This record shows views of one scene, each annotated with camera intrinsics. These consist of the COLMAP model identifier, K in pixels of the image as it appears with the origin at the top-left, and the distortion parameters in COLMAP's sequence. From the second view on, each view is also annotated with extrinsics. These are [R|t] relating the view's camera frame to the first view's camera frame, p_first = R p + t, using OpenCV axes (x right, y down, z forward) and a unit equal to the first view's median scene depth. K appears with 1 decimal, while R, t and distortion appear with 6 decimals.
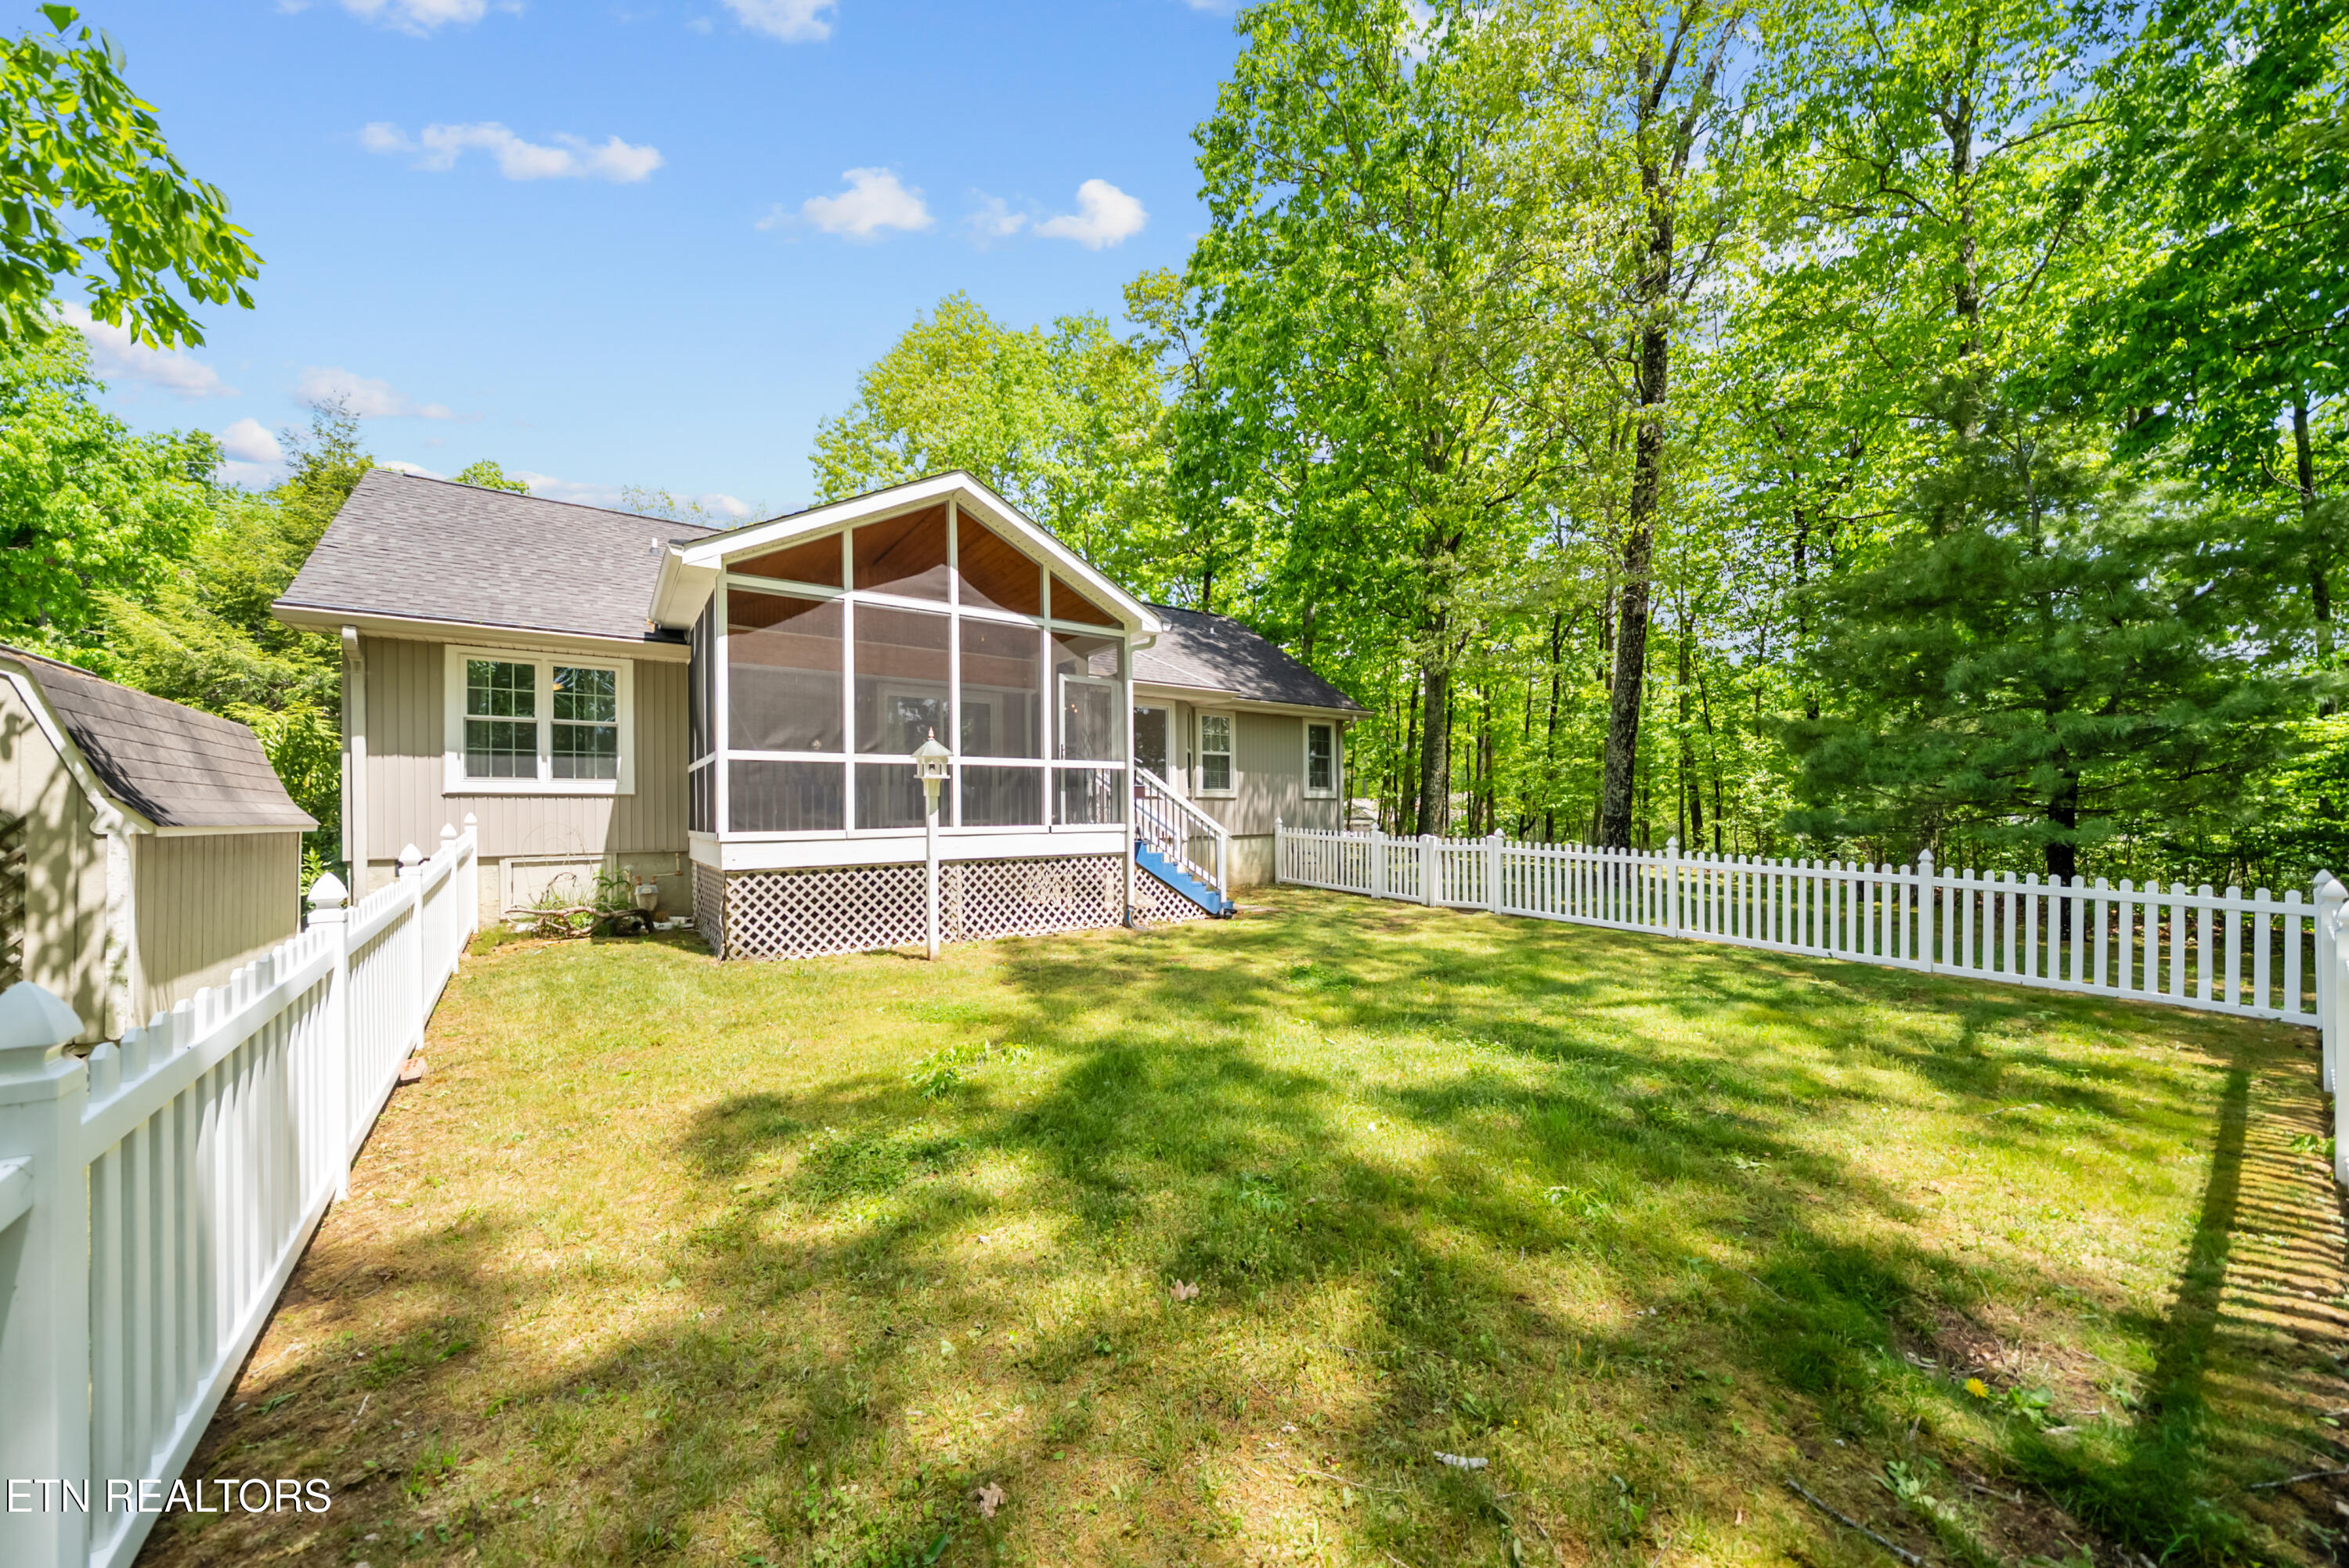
lens RADIAL K [[802.8, 0, 1154.7], [0, 802.8, 783.1], [0, 0, 1]] dist [-0.000102, 0.000147]
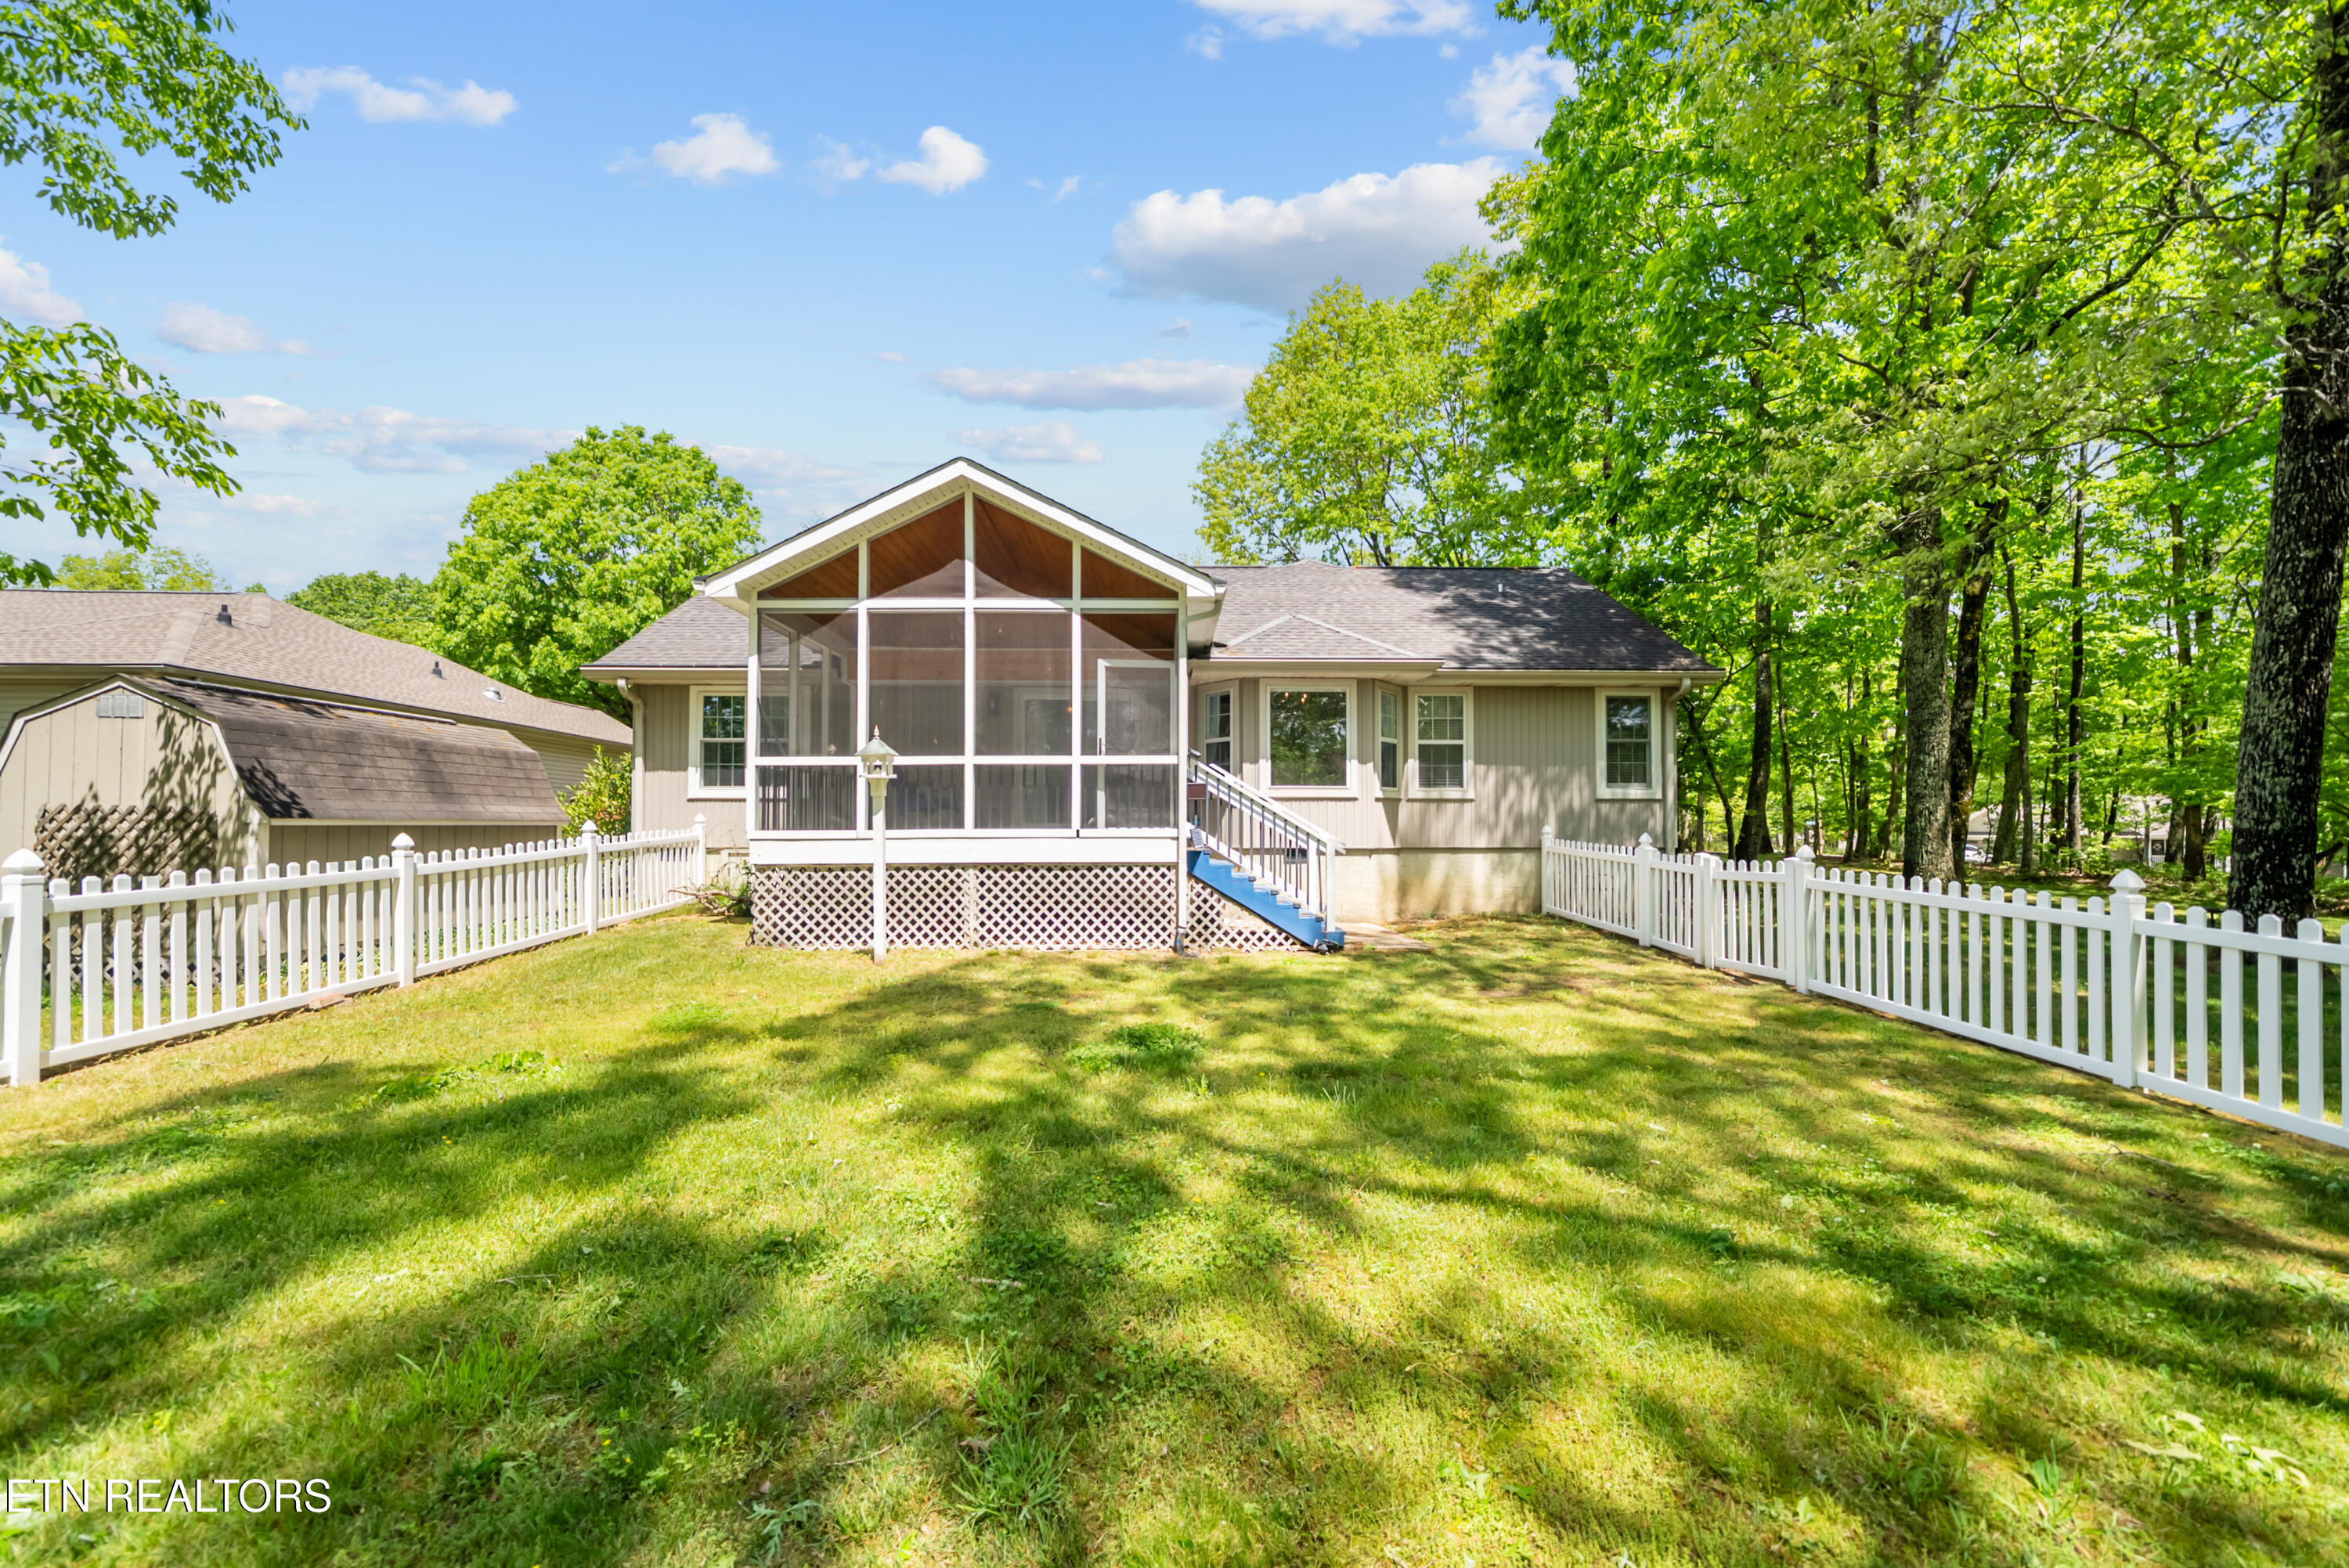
lens RADIAL K [[806.0, 0, 1174.5], [0, 806.0, 784.0], [0, 0, 1]] dist [-0.000357, 0.000050]
pose [[0.830303, -0.019481, -0.556972, 0.459088], [0.014430, 0.999805, -0.013458, 0.016087], [0.557126, 0.003137, 0.830422, 0.311975]]
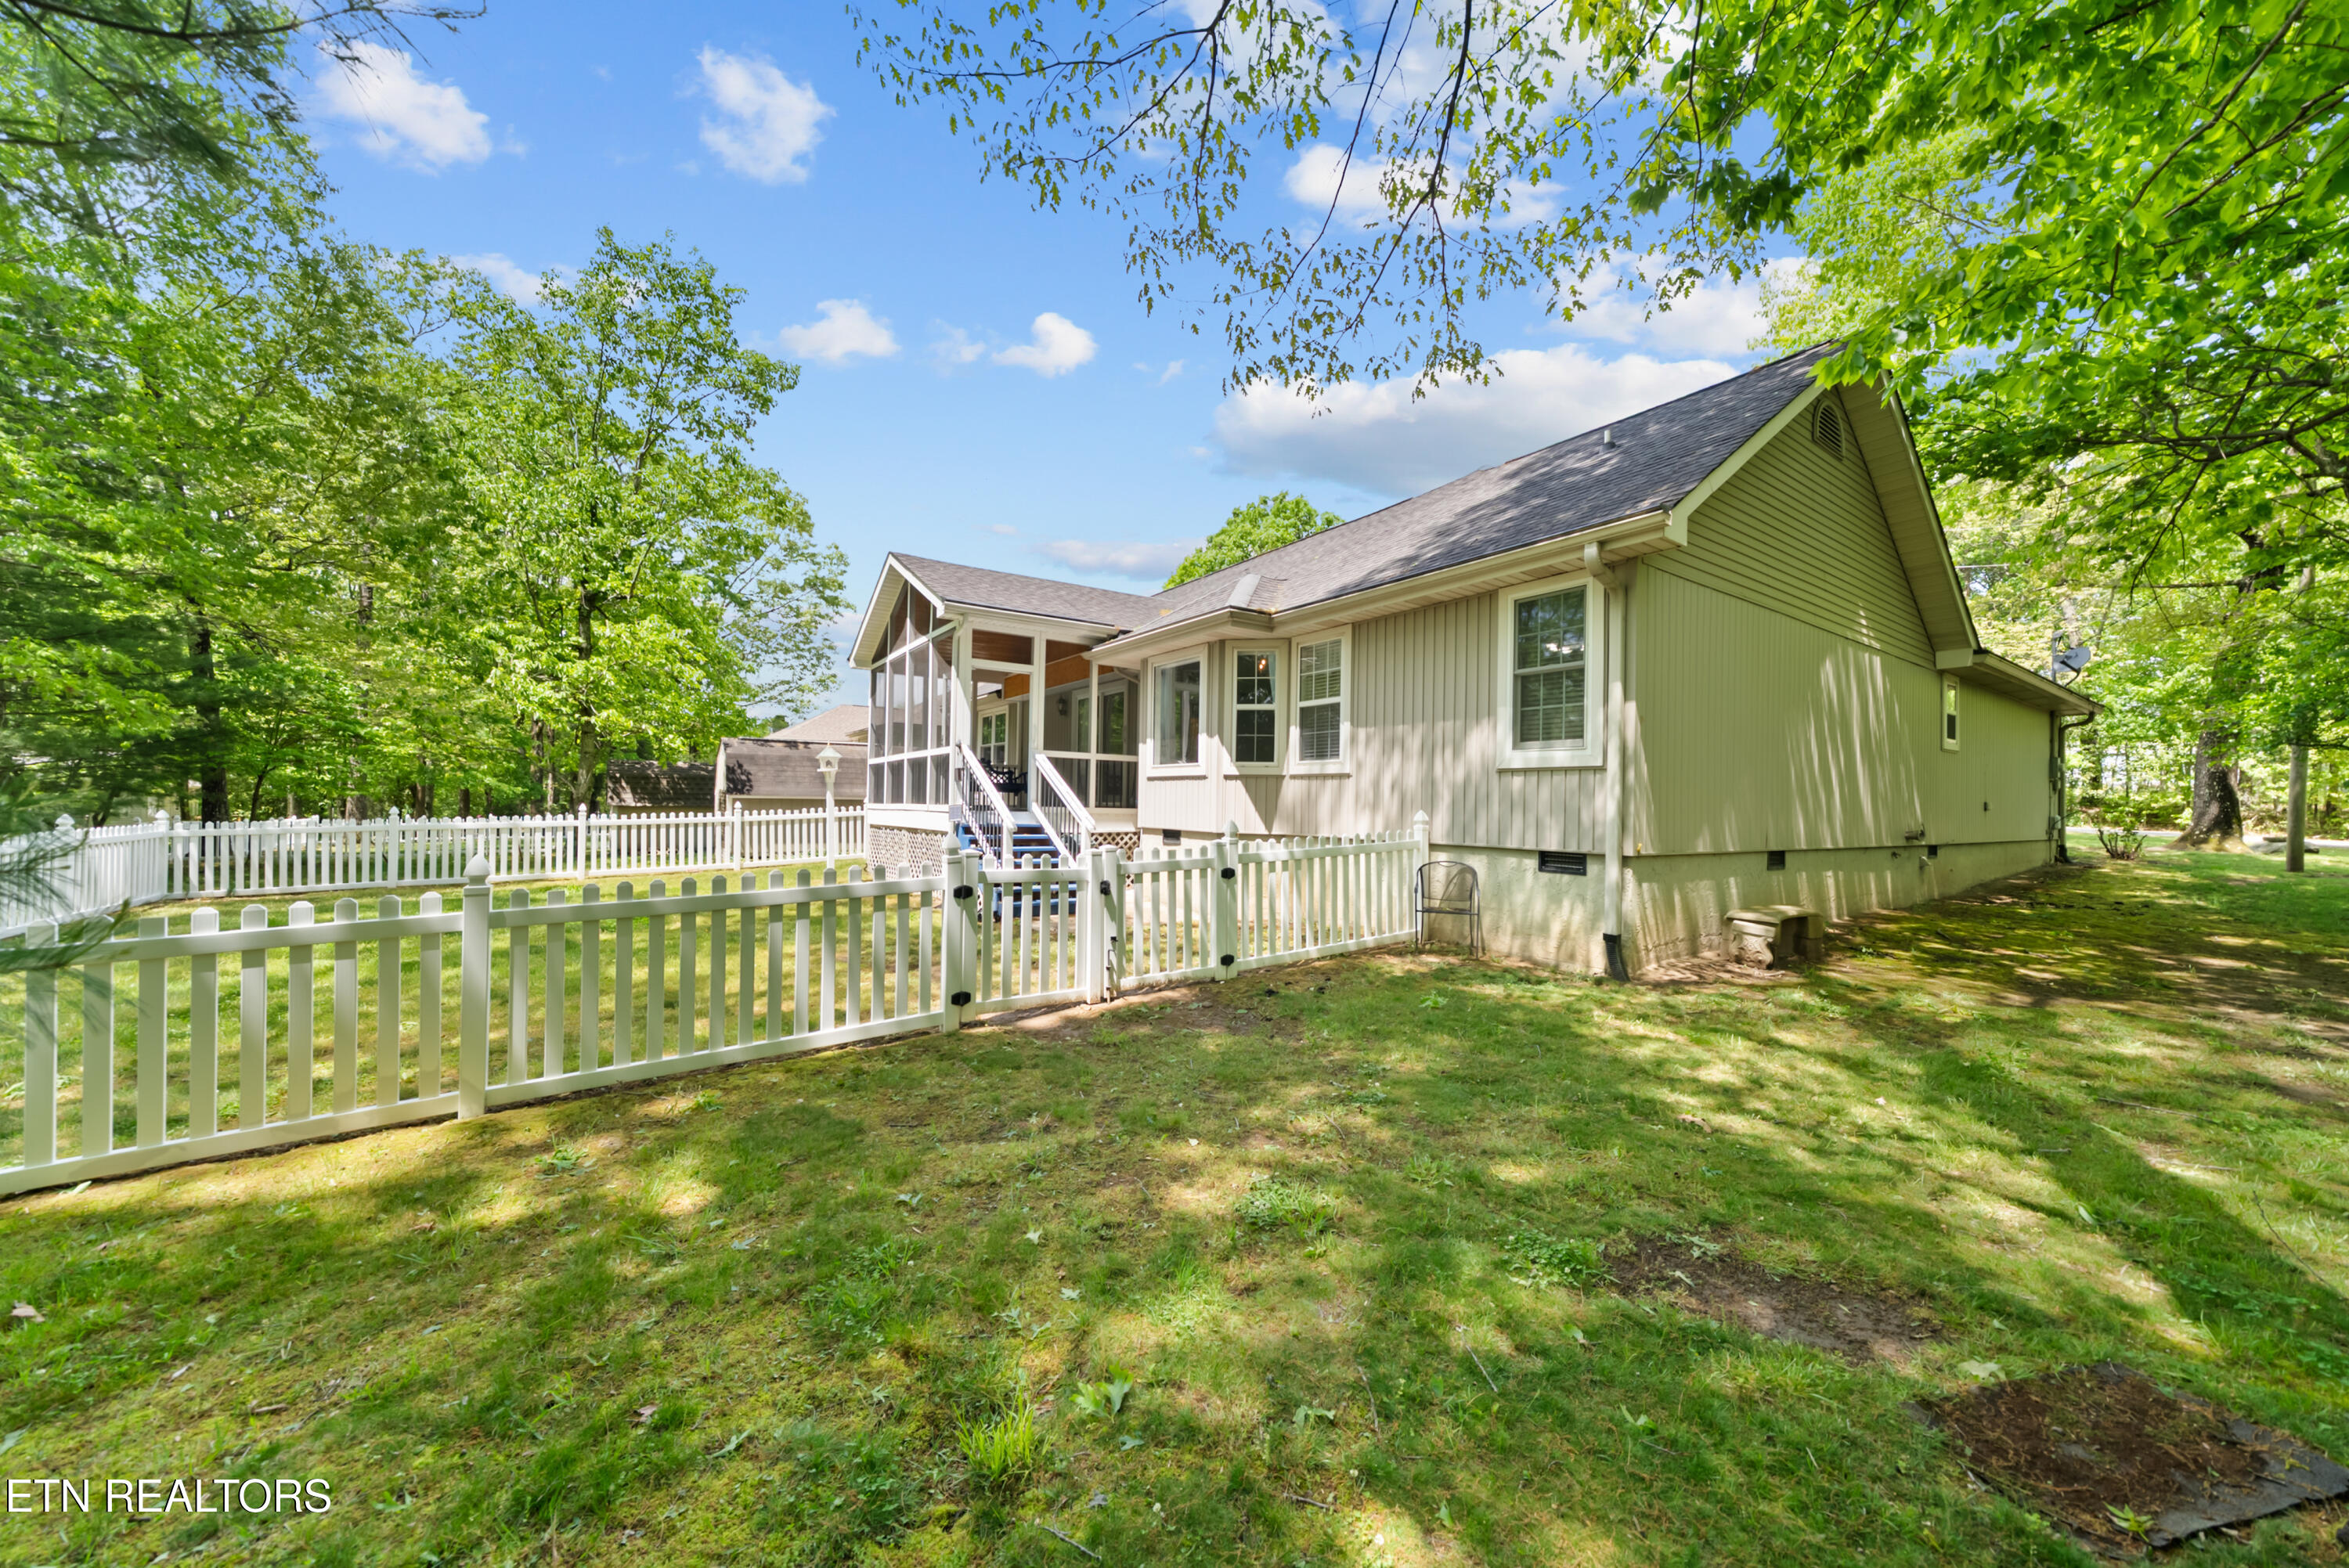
lens RADIAL K [[806.0, 0, 1174.5], [0, 806.0, 784.0], [0, 0, 1]] dist [-0.000357, 0.000050]
pose [[-0.015529, -0.012271, -0.999804, 1.068280], [0.027250, 0.999548, -0.012691, 0.046601], [0.999508, -0.027442, -0.015188, 1.380630]]
